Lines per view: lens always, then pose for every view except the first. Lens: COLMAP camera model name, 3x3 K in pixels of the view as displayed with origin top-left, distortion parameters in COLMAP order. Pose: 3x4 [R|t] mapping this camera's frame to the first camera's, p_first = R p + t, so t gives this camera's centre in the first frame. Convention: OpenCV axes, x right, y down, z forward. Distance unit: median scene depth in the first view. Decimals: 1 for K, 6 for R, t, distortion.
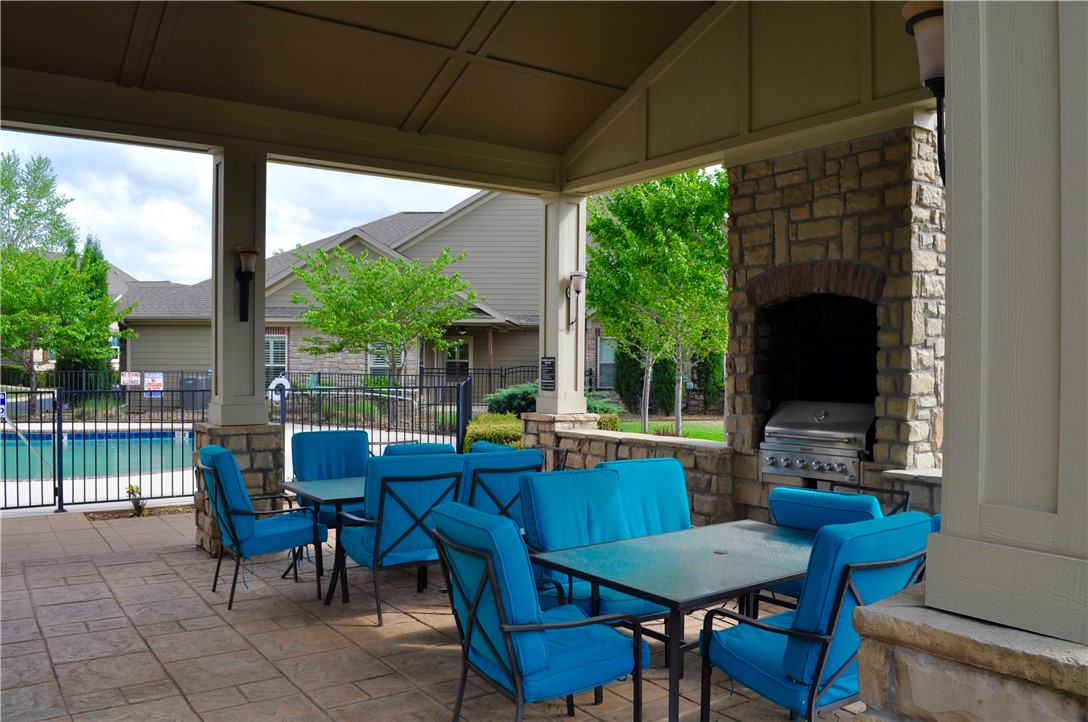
lens RADIAL K [[854.1, 0, 546.5], [0, 854.1, 368.1], [0, 0, 1]] dist [-0.080053, 0.007503]
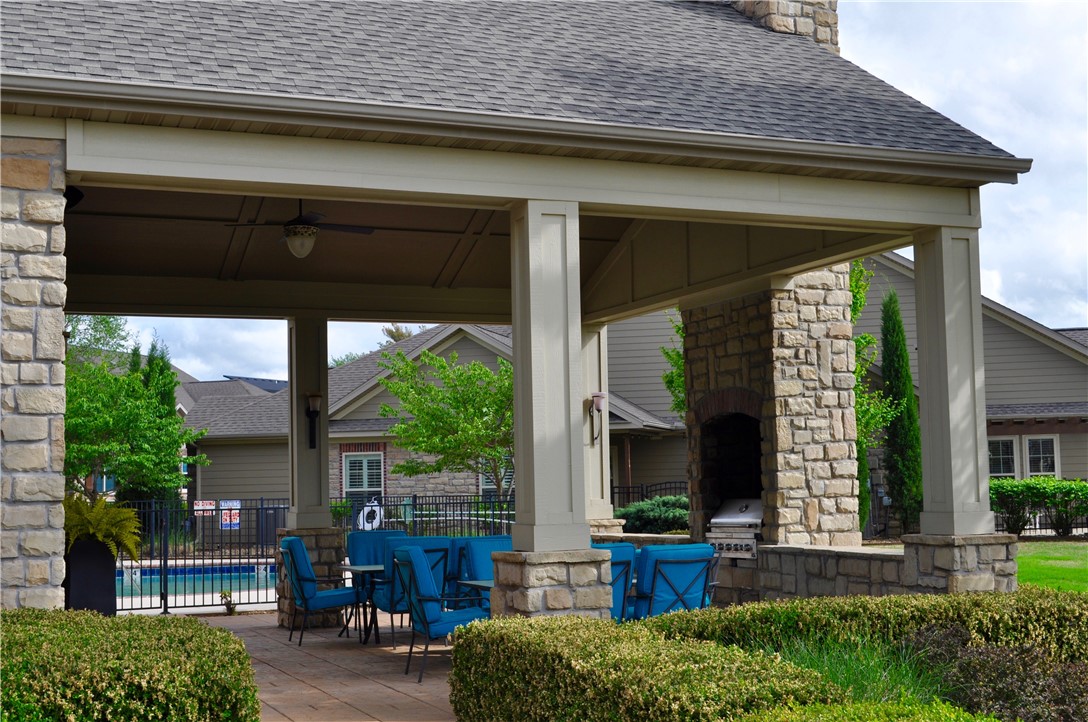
lens RADIAL K [[1388.7, 0, 543.2], [0, 1388.7, 360.5], [0, 0, 1]] dist [-0.038520, 0.000000]
pose [[0.978722, -0.046184, -0.199925, 0.431634], [0.027055, 0.994880, -0.097375, 0.028213], [0.203399, 0.089894, 0.974961, -1.043418]]
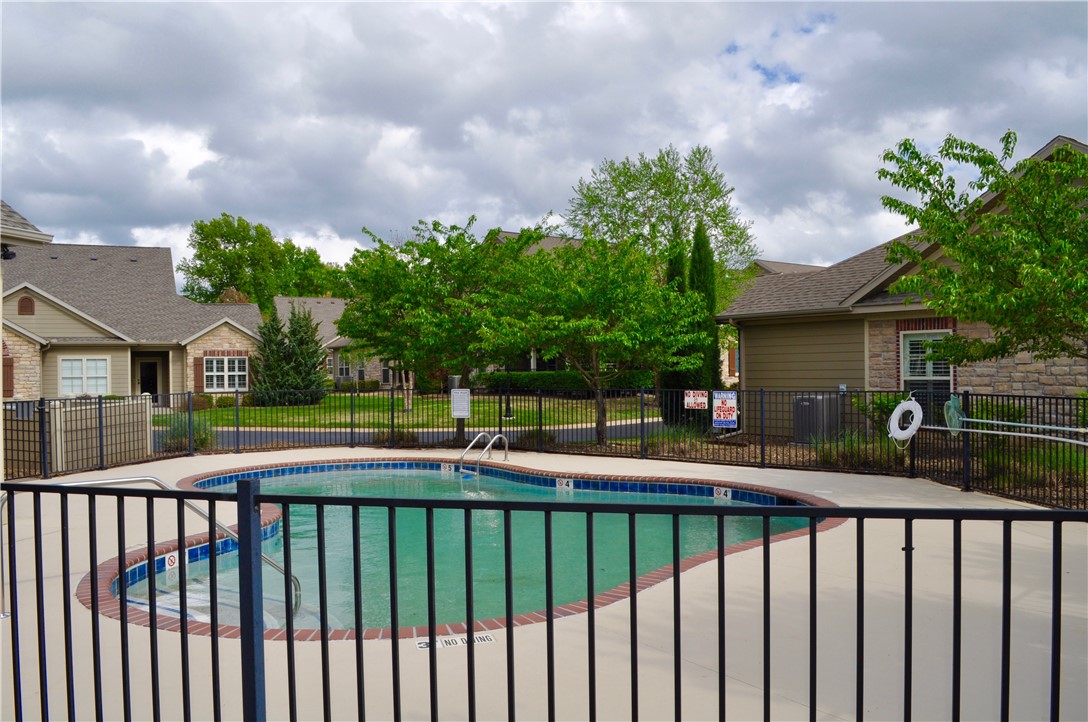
lens RADIAL K [[854.1, 0, 544.8], [0, 854.1, 365.2], [0, 0, 1]] dist [-0.080053, 0.007503]
pose [[0.640661, -0.019107, -0.767586, -0.089279], [0.007407, 0.999798, -0.018705, -0.012767], [0.767789, 0.006297, 0.640672, 1.359226]]
